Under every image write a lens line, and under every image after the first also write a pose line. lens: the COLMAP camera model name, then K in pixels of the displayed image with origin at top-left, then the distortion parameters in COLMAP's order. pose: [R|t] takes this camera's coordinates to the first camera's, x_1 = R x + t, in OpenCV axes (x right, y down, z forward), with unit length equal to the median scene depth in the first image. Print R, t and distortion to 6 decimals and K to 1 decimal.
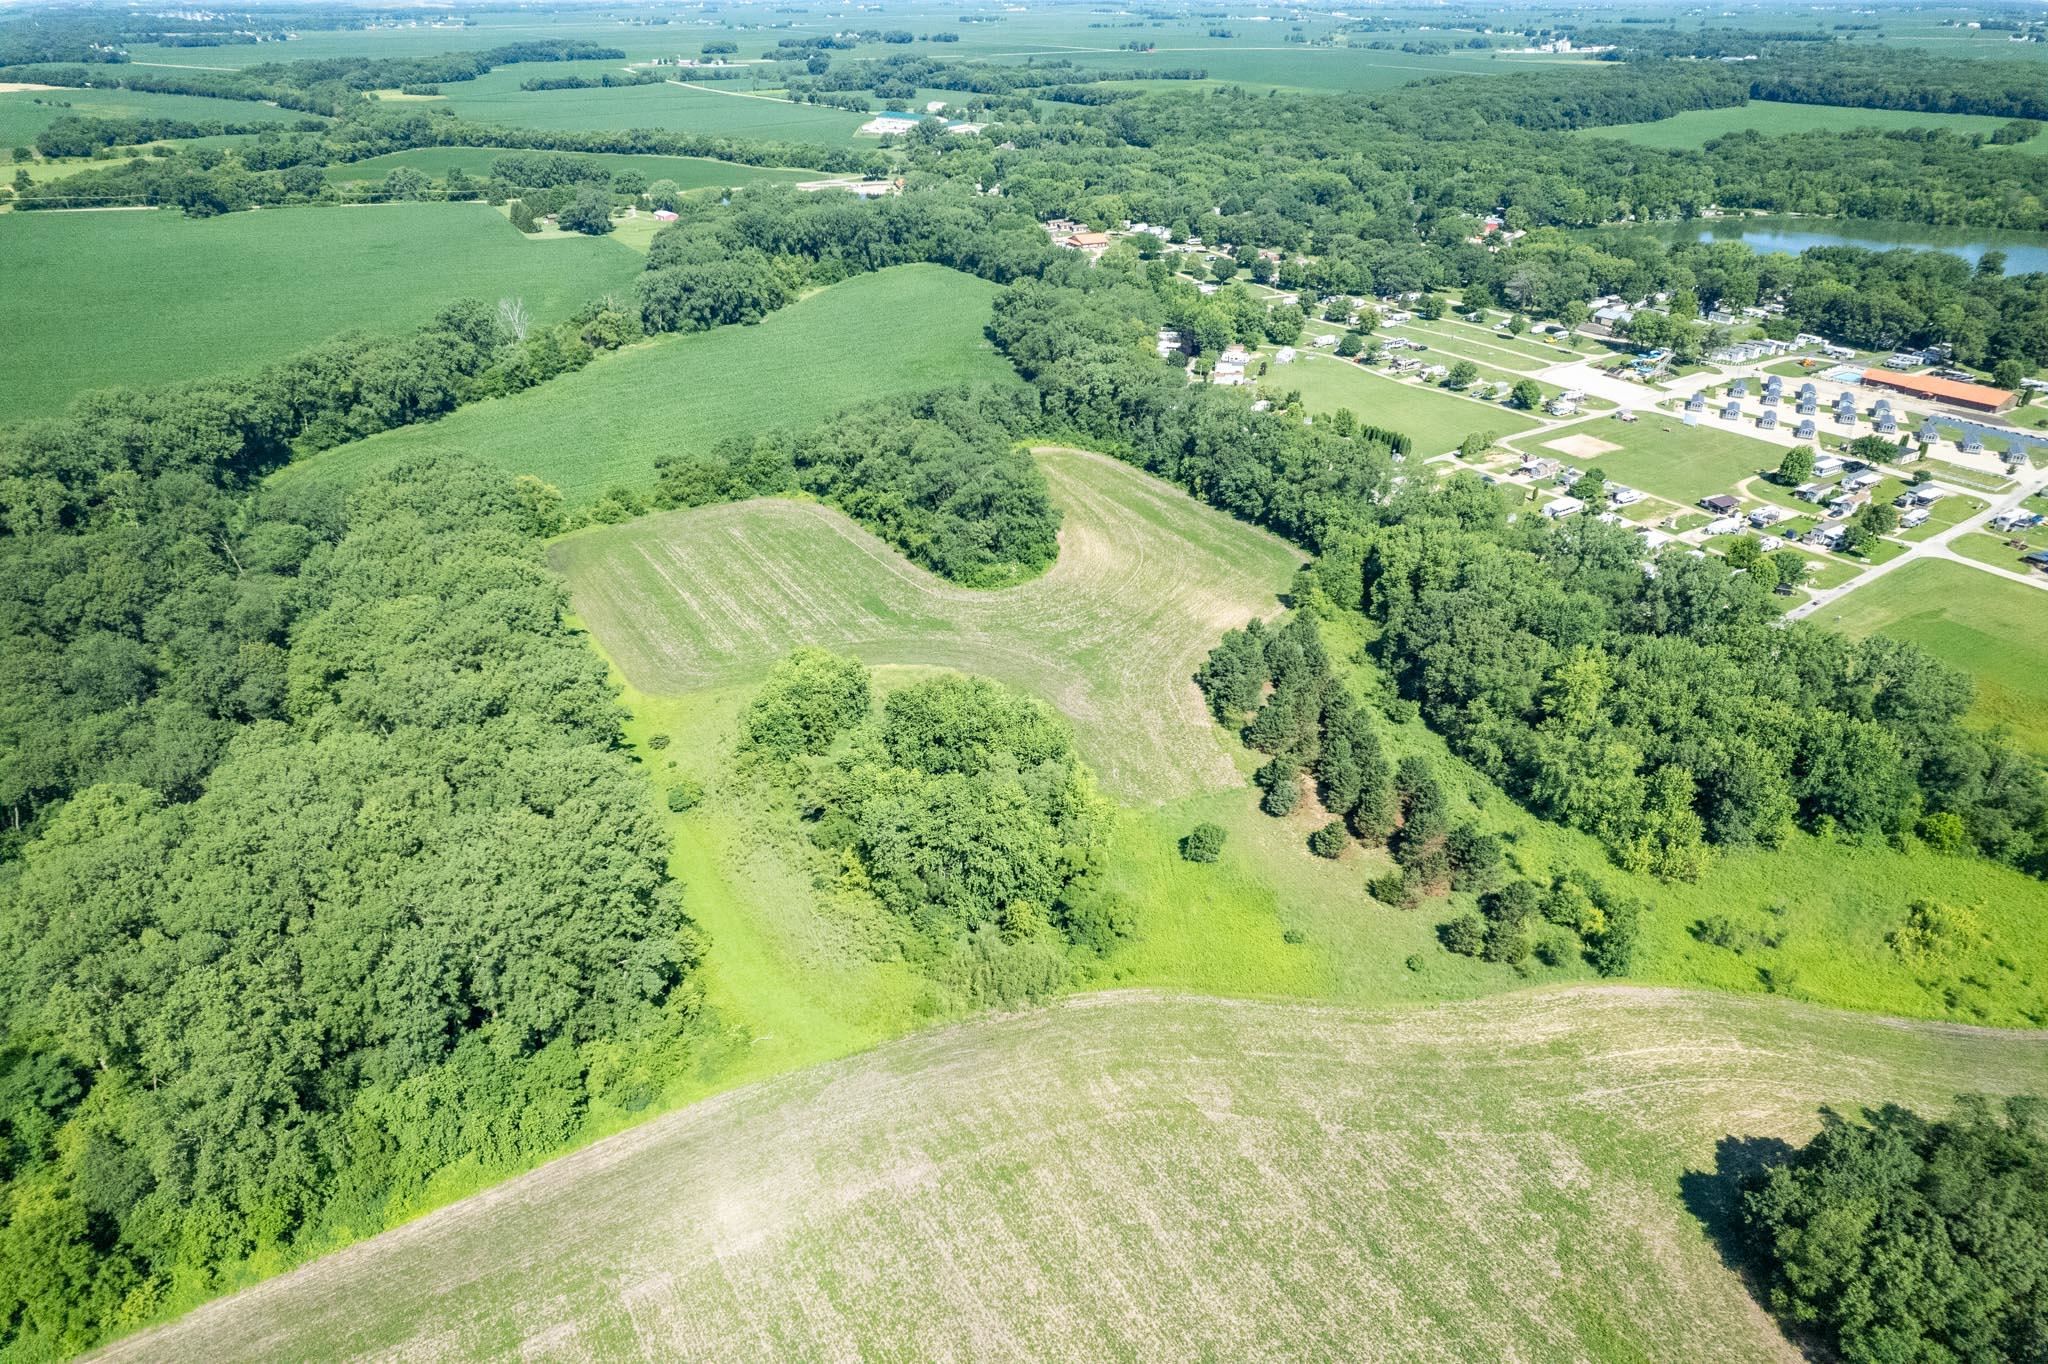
lens RADIAL K [[1314.6, 0, 1032.7], [0, 1314.6, 688.9], [0, 0, 1]] dist [-0.075664, 0.069520]
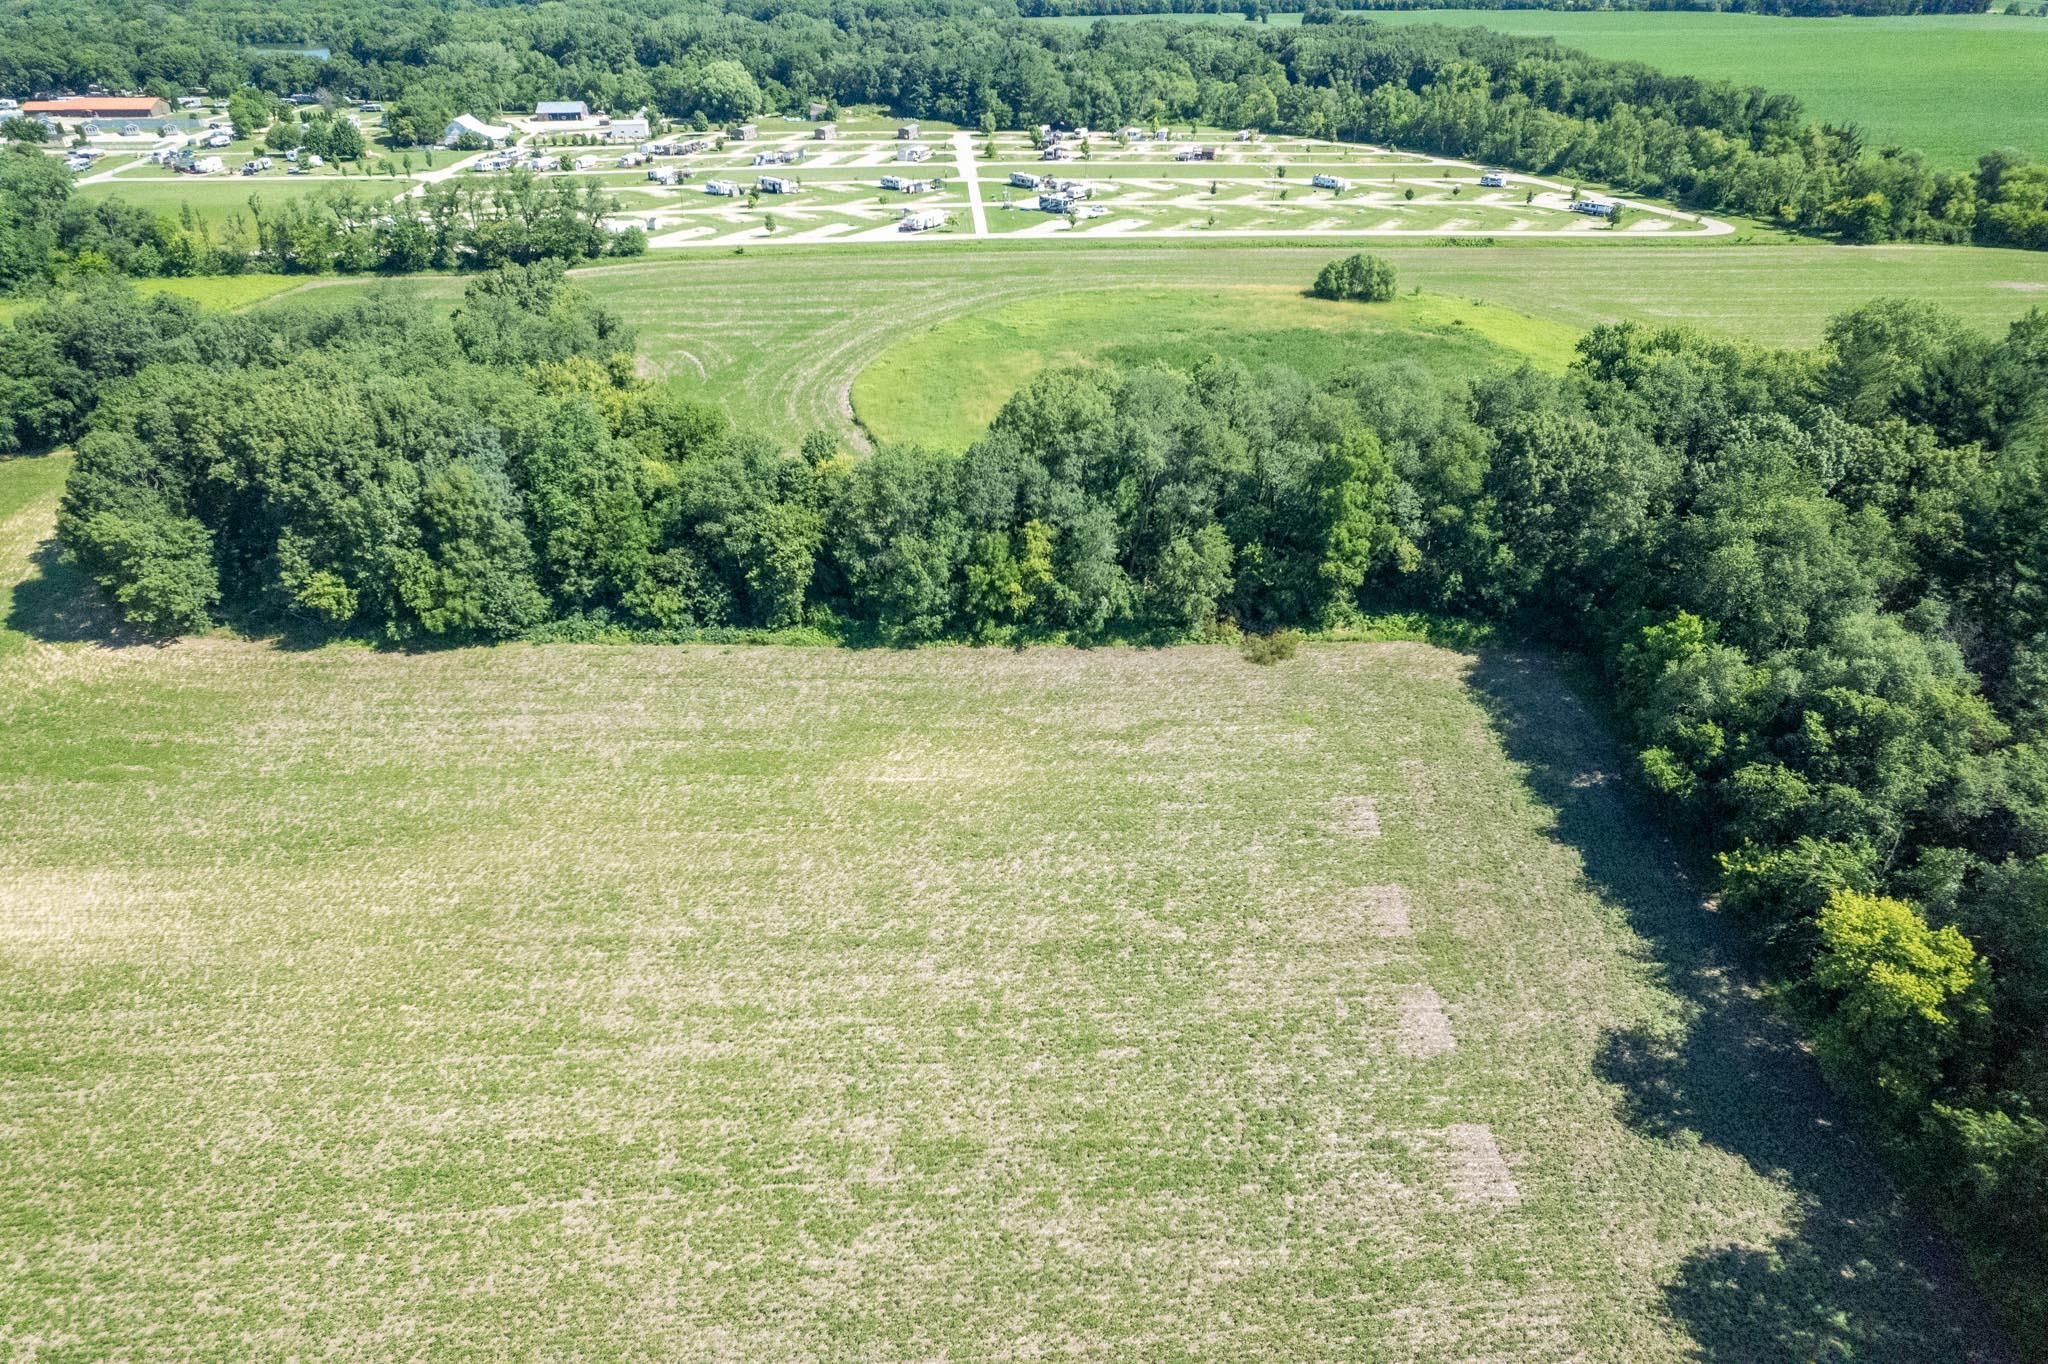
lens RADIAL K [[1314.6, 0, 1032.7], [0, 1314.6, 688.9], [0, 0, 1]] dist [-0.075664, 0.069520]
pose [[0.448263, -0.451176, 0.771687, 0.003248], [0.427723, 0.866298, 0.258032, 0.274699], [-0.784929, 0.214402, 0.581308, -0.153712]]
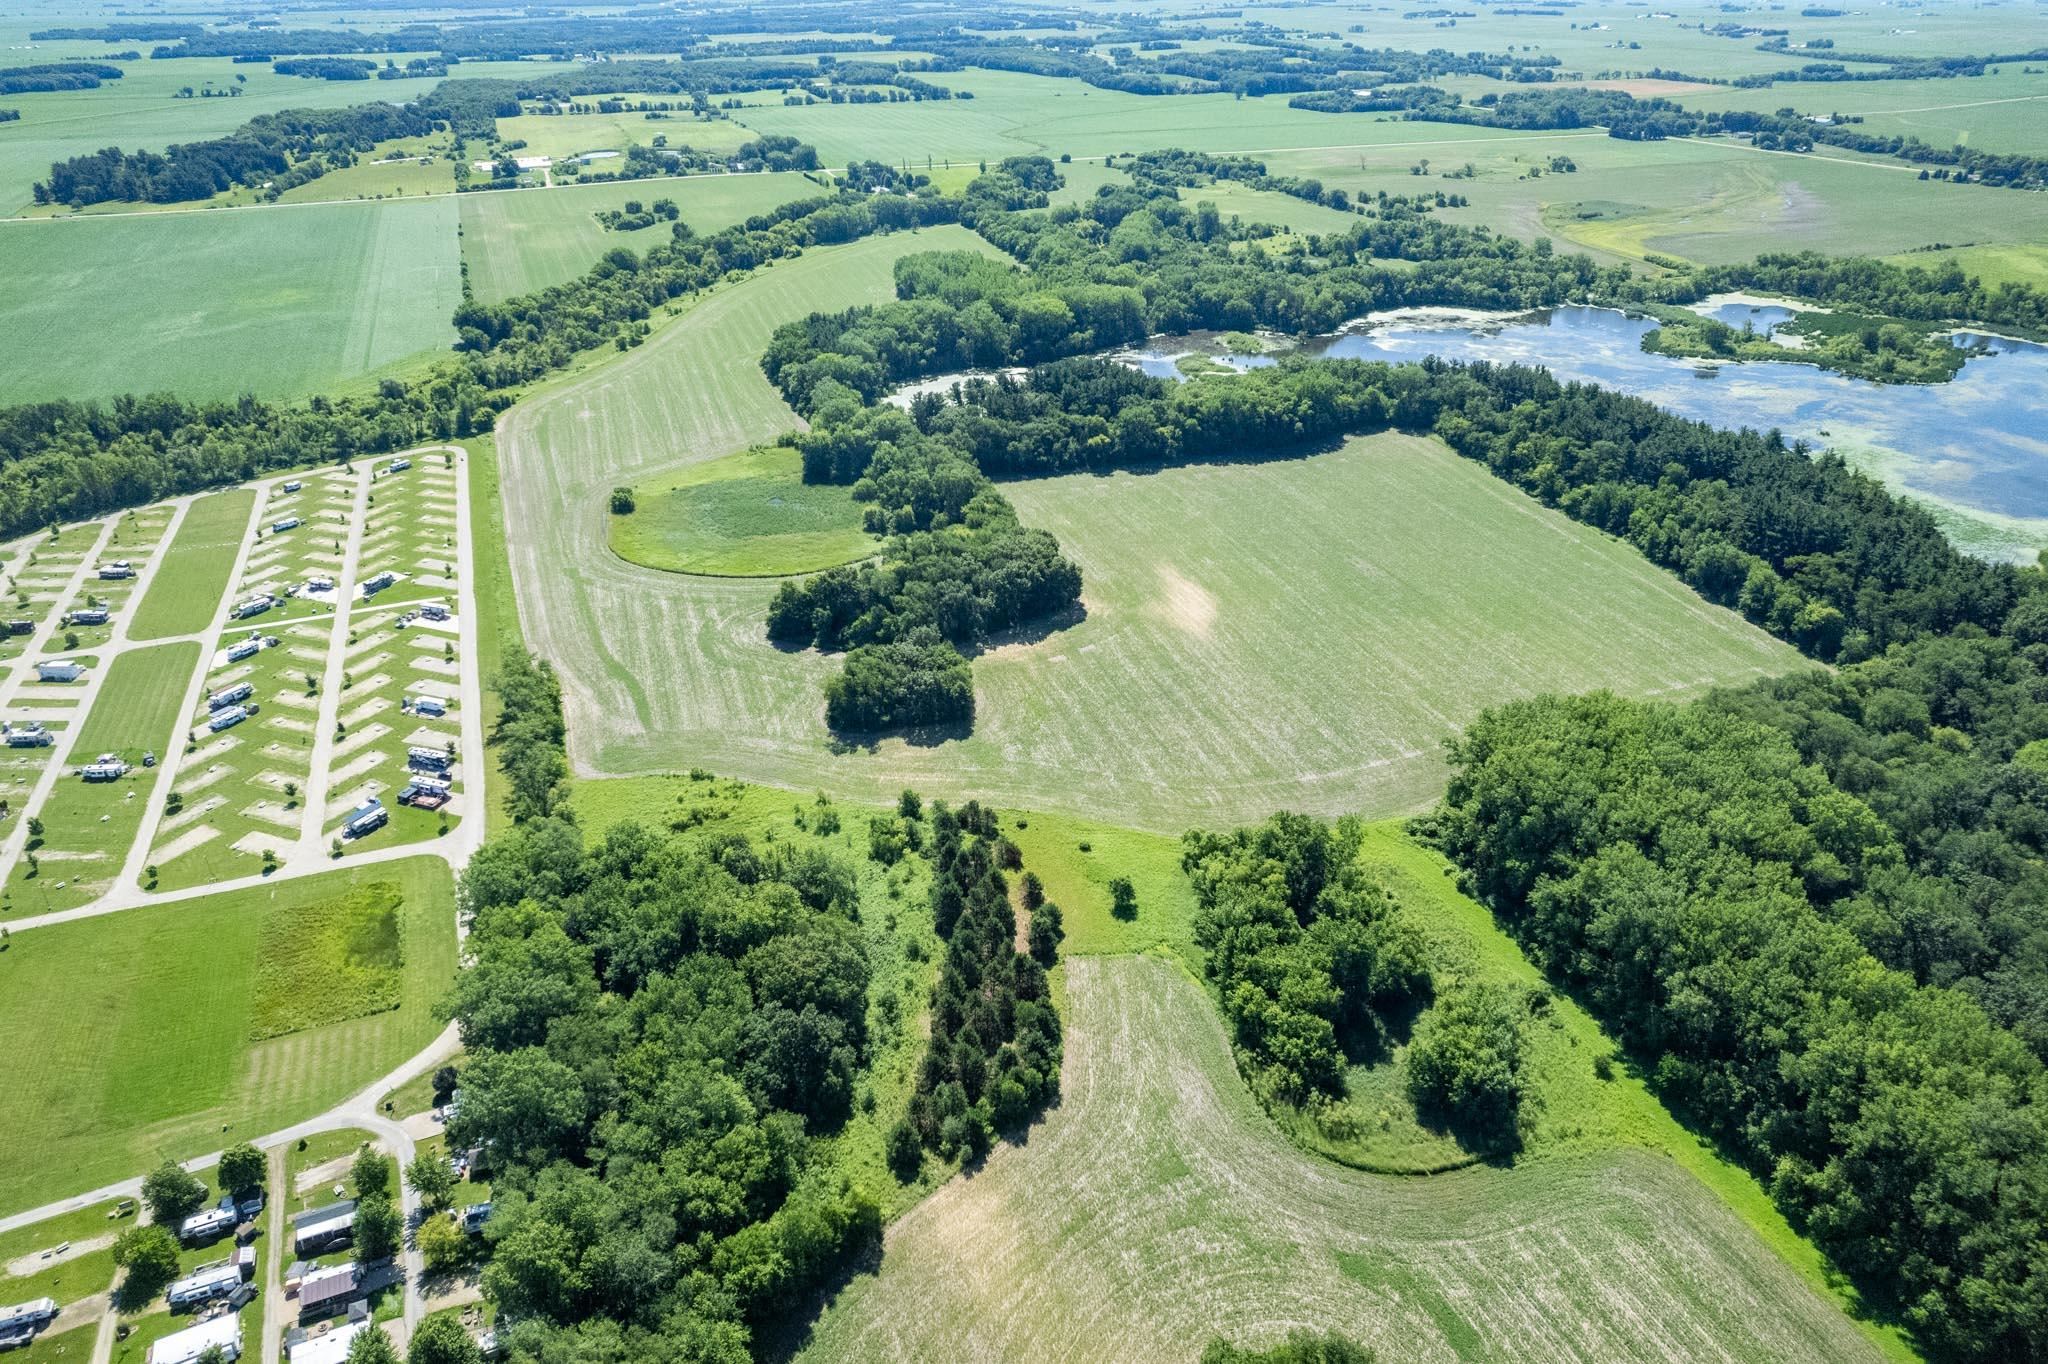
lens RADIAL K [[1355.1, 0, 1031.7], [0, 1355.1, 689.0], [0, 0, 1]] dist [-0.079910, 0.068062]
pose [[-0.986127, -0.078157, 0.146442, 0.017280], [0.079950, 0.549513, 0.831651, -0.639523], [-0.145471, 0.831822, -0.535641, 0.848656]]
